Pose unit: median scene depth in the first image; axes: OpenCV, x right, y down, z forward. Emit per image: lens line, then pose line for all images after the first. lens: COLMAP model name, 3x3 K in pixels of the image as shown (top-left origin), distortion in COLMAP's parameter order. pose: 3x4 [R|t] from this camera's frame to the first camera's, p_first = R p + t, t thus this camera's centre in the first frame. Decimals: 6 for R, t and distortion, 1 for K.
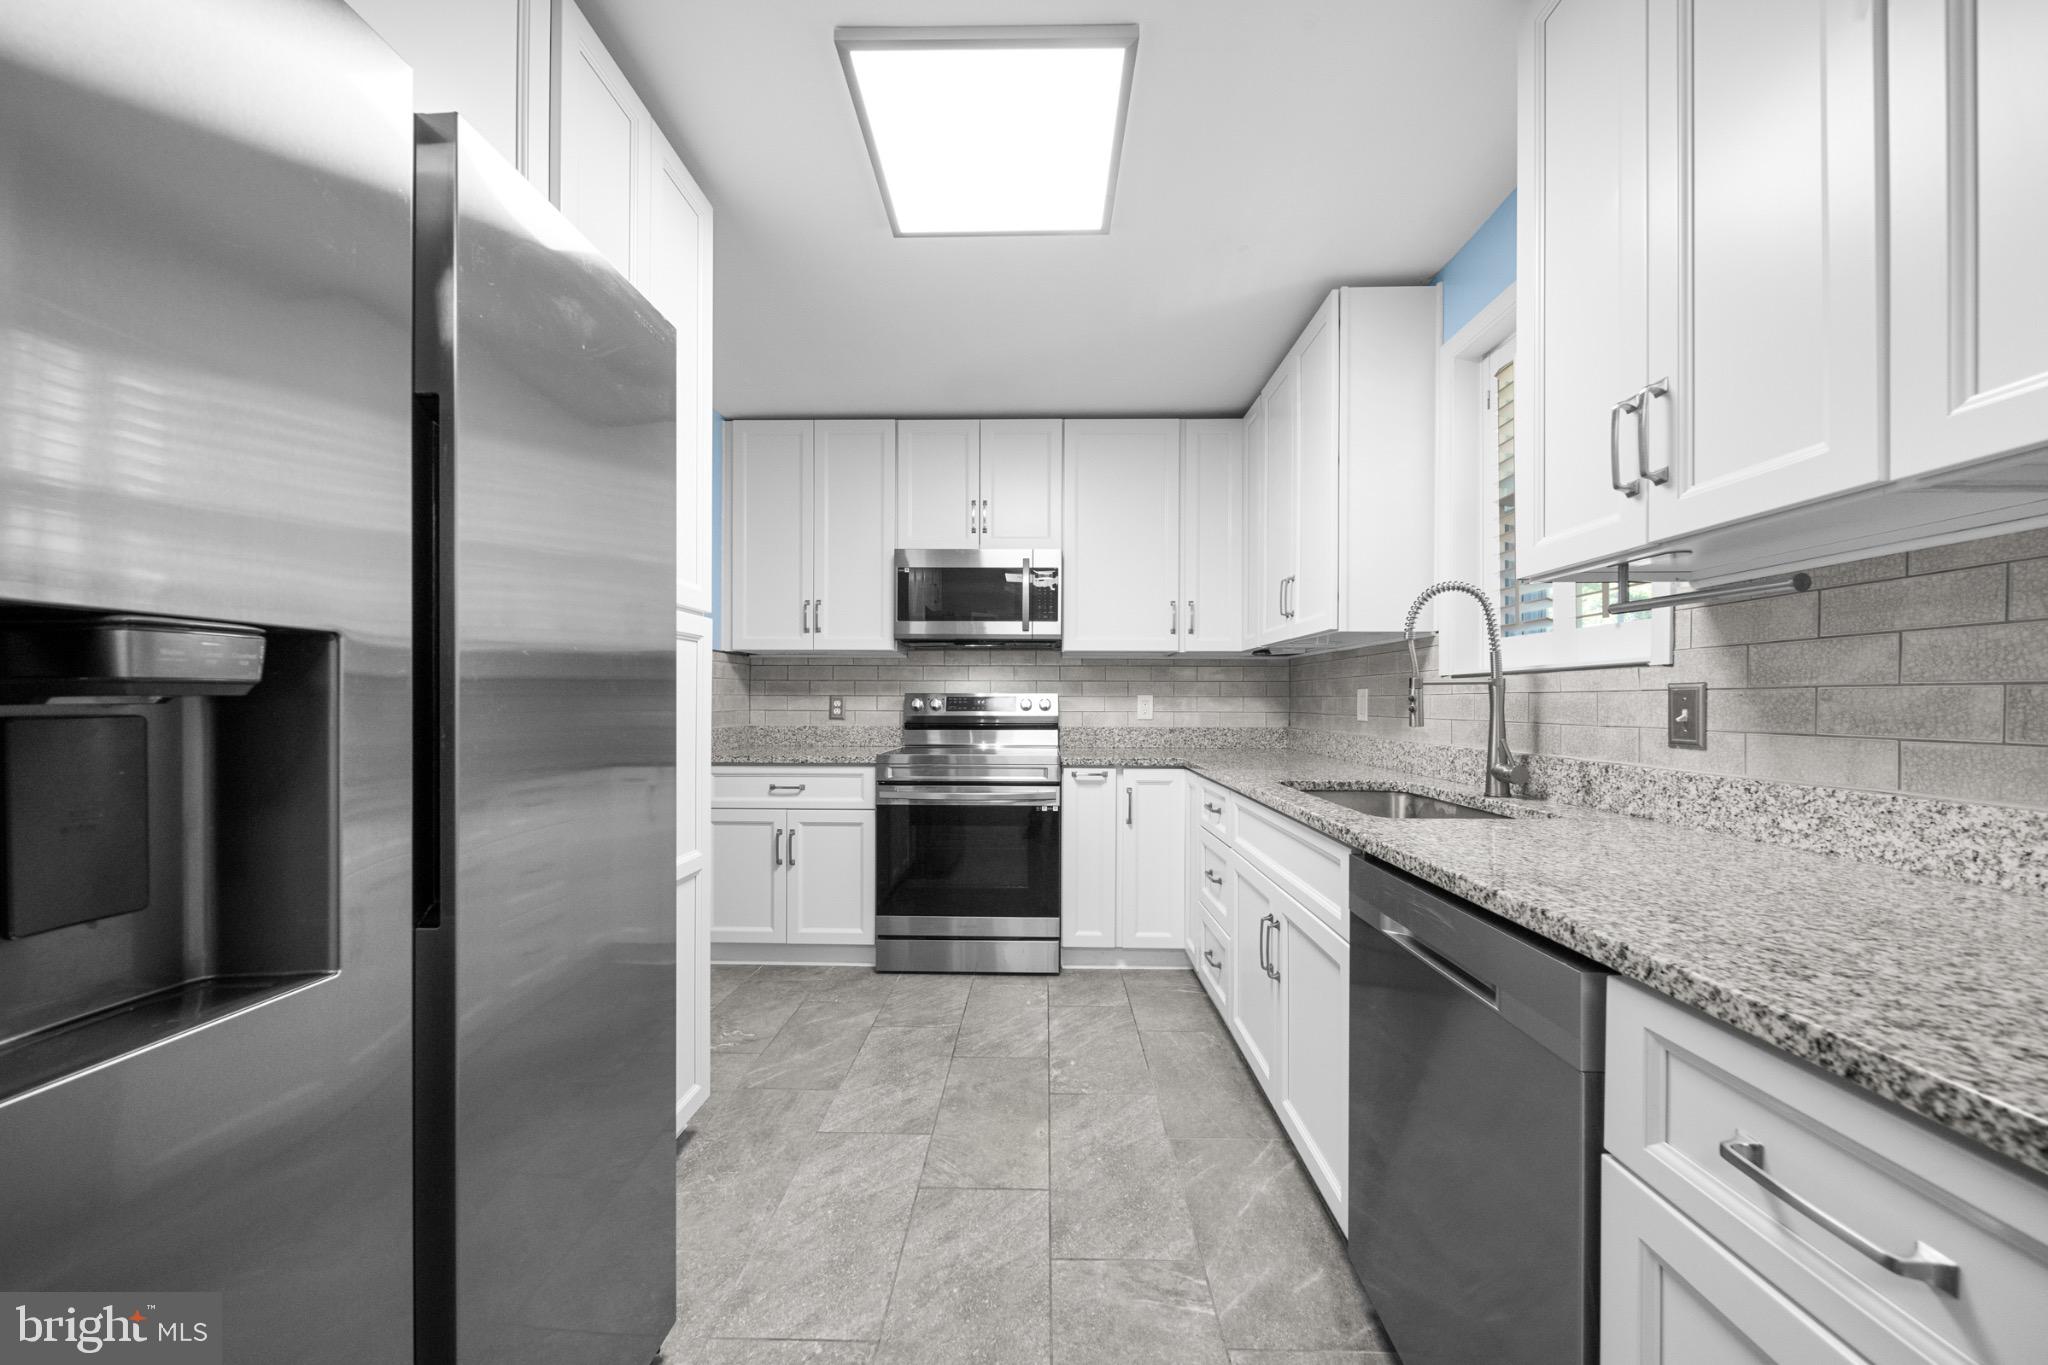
lens RADIAL K [[722.0, 0, 1037.1], [0, 722.0, 701.3], [0, 0, 1]] dist [-0.000734, -0.001022]
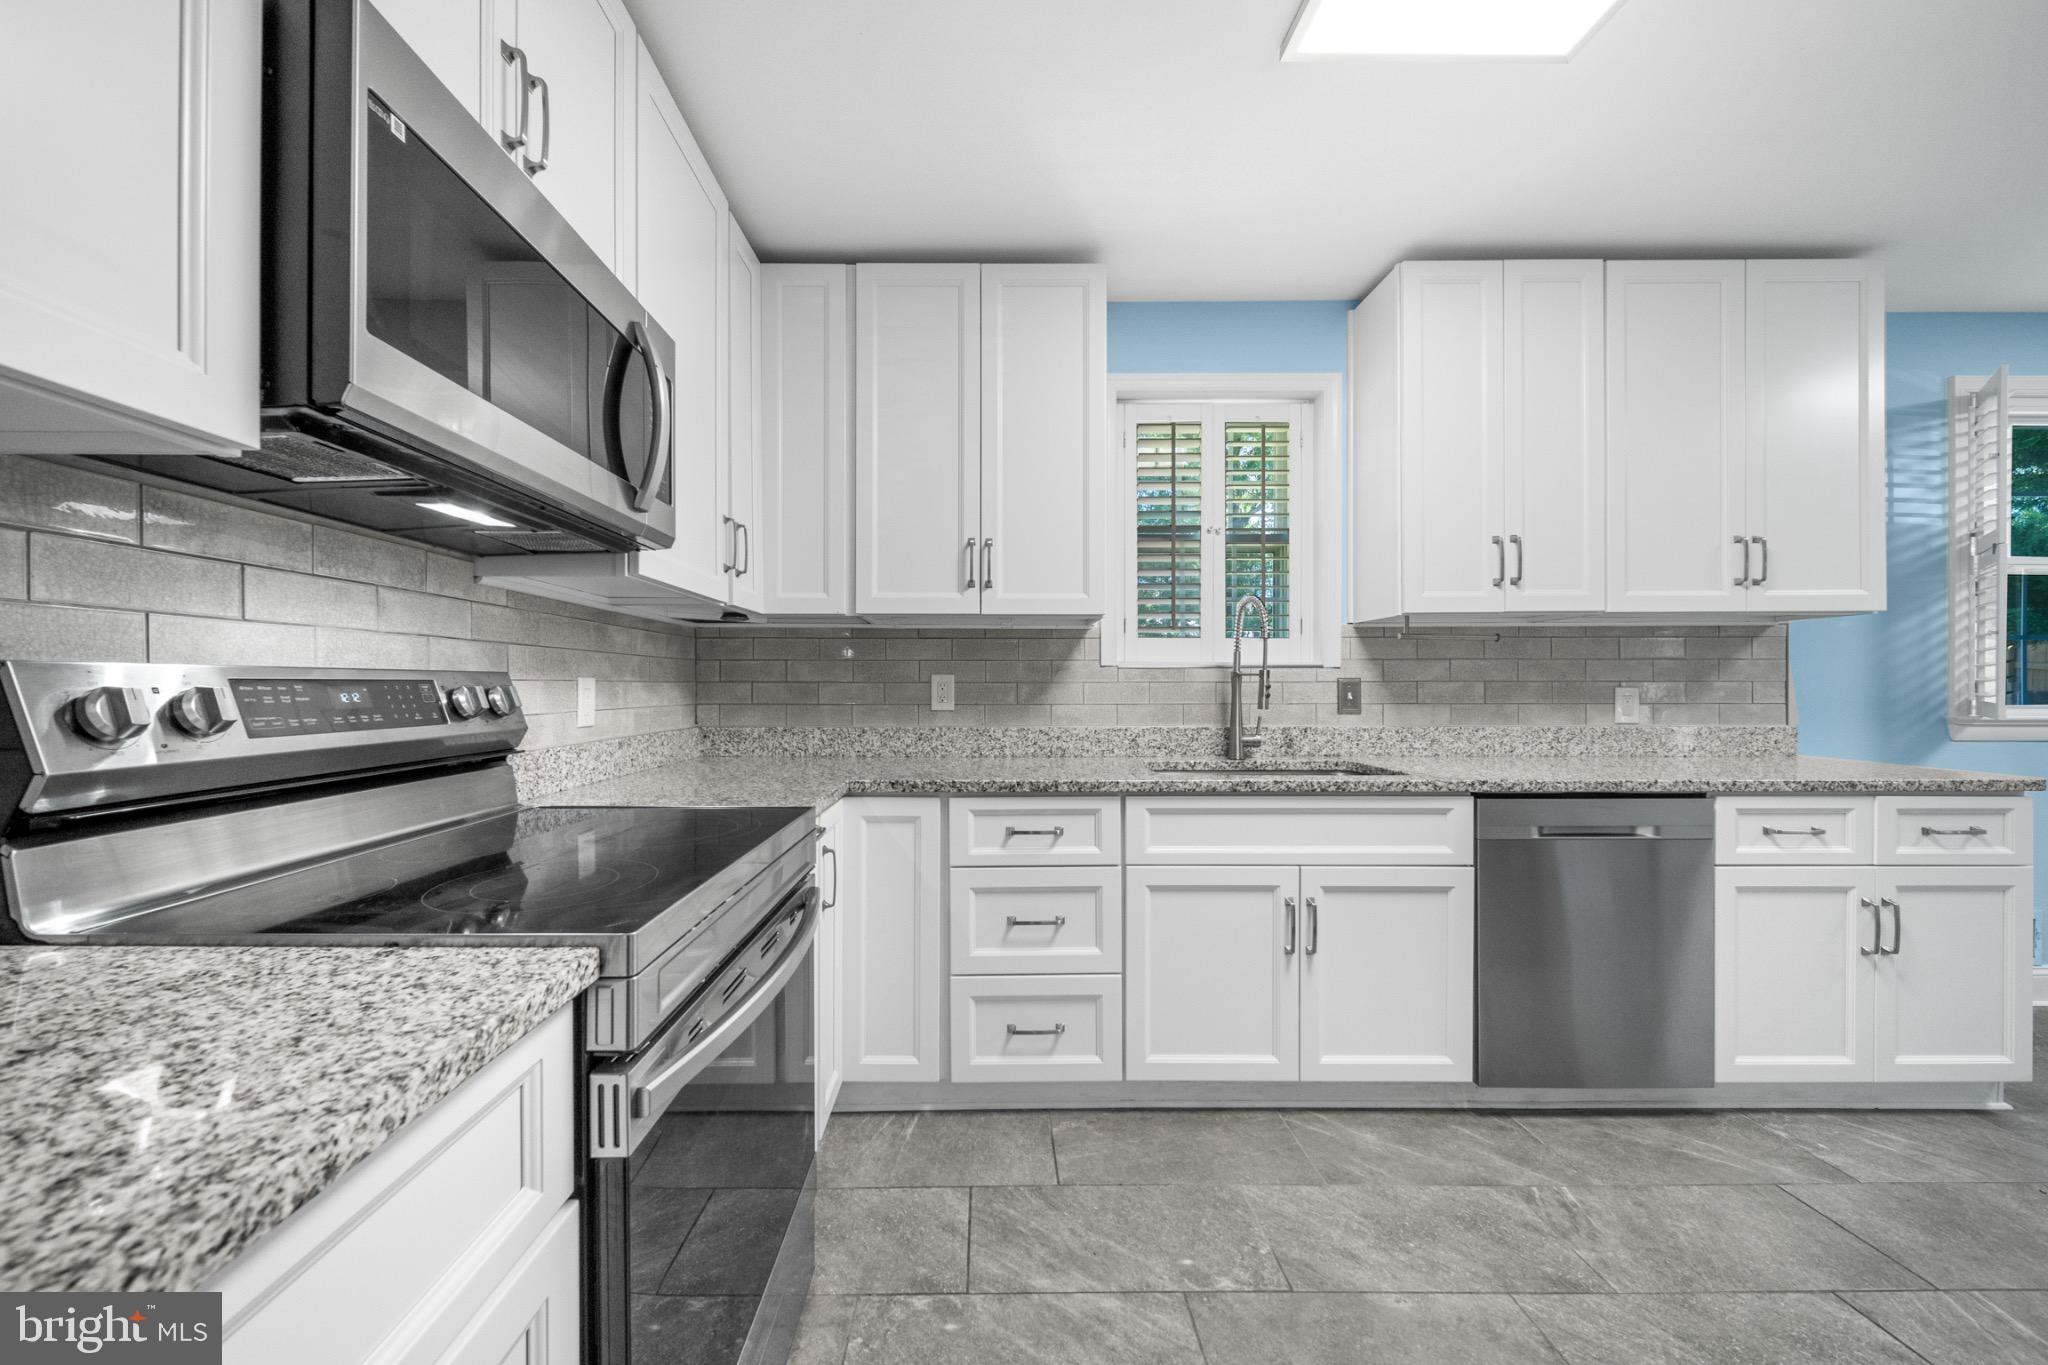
lens RADIAL K [[762.6, 0, 987.3], [0, 762.6, 688.0], [0, 0, 1]] dist [0.004413, -0.001537]
pose [[-0.011558, -0.006329, 0.999913, -0.851708], [0.000785, 0.999980, 0.006338, -0.010740], [-0.999933, 0.000858, -0.011553, 1.633216]]
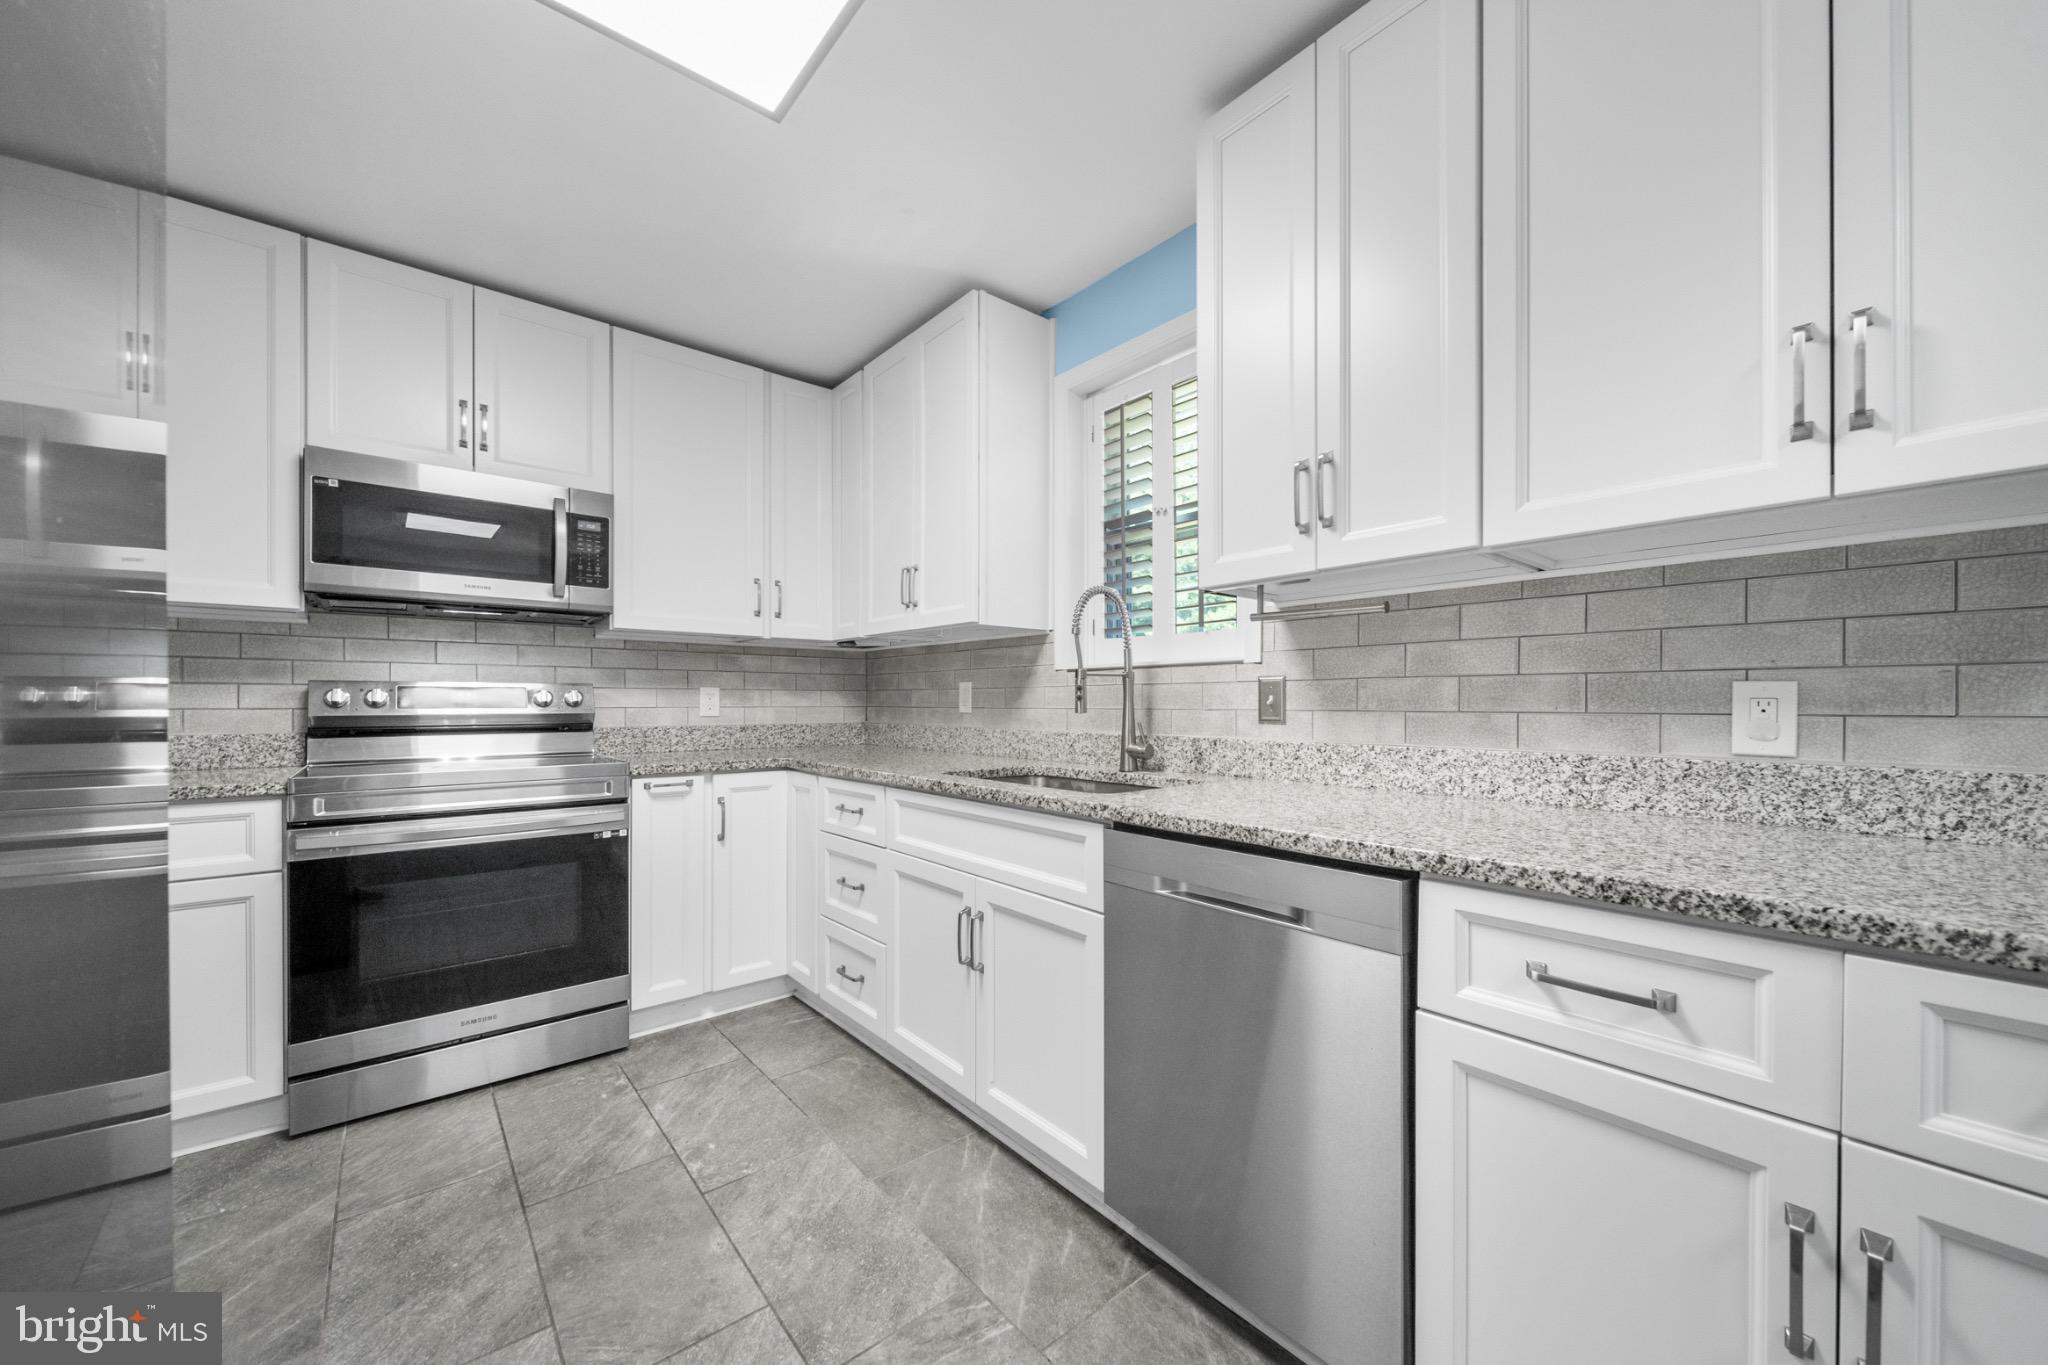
lens RADIAL K [[746.0, 0, 1061.5], [0, 746.0, 704.6], [0, 0, 1]] dist [0.001386, -0.001784]
pose [[0.737390, -0.004943, 0.675449, -0.301223], [0.002239, 0.999986, 0.004873, 0.017572], [-0.675463, -0.002081, 0.737391, 0.187475]]
